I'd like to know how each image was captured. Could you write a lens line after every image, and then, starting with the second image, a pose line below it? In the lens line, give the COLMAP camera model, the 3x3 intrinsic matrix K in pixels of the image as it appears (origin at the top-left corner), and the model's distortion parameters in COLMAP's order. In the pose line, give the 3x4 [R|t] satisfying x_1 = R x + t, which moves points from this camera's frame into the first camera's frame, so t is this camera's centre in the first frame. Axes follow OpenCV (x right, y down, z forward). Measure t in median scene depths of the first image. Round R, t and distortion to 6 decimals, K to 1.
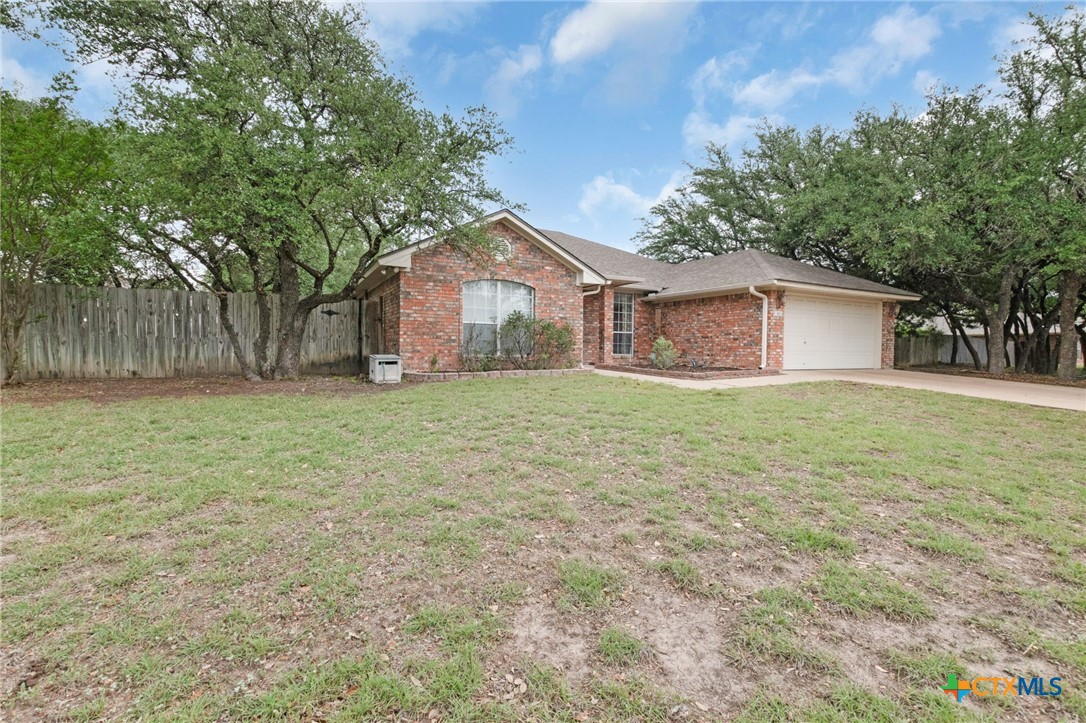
lens RADIAL K [[479.5, 0, 543.0], [0, 479.5, 361.5], [0, 0, 1]] dist [0.000845, 0.000184]
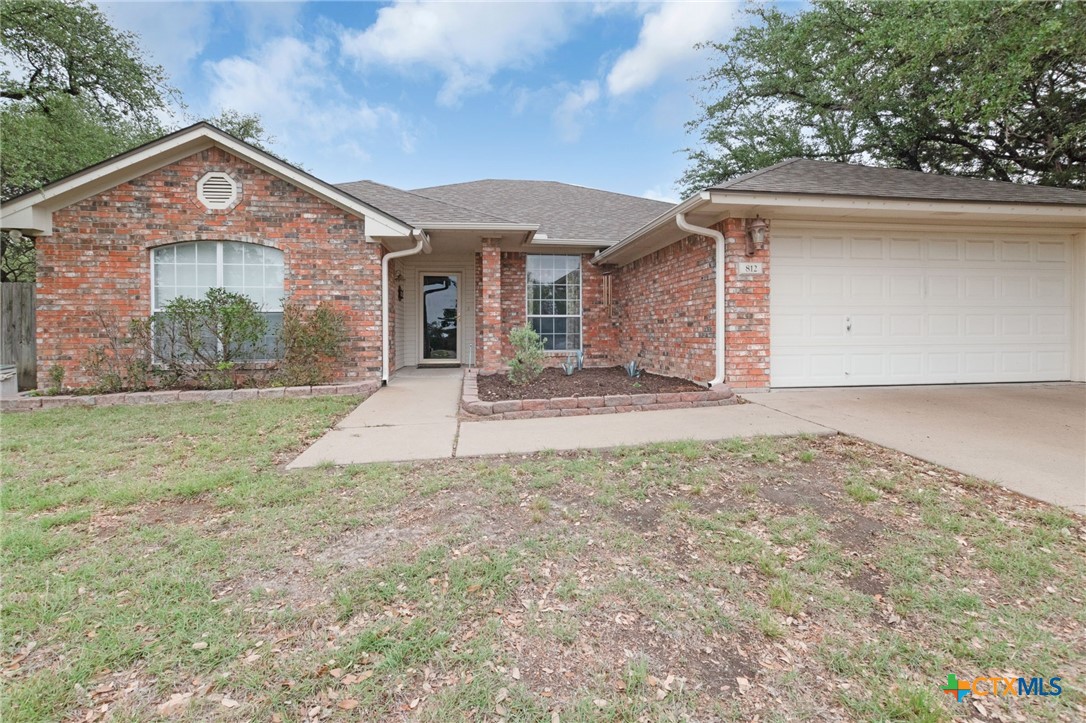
lens RADIAL K [[490.5, 0, 549.7], [0, 490.5, 339.8], [0, 0, 1]] dist [0.000122, -0.000380]
pose [[0.939876, -0.012406, -0.341290, 0.489152], [0.007896, 0.999862, -0.014600, -0.026310], [0.341424, 0.011027, 0.939845, 0.508180]]
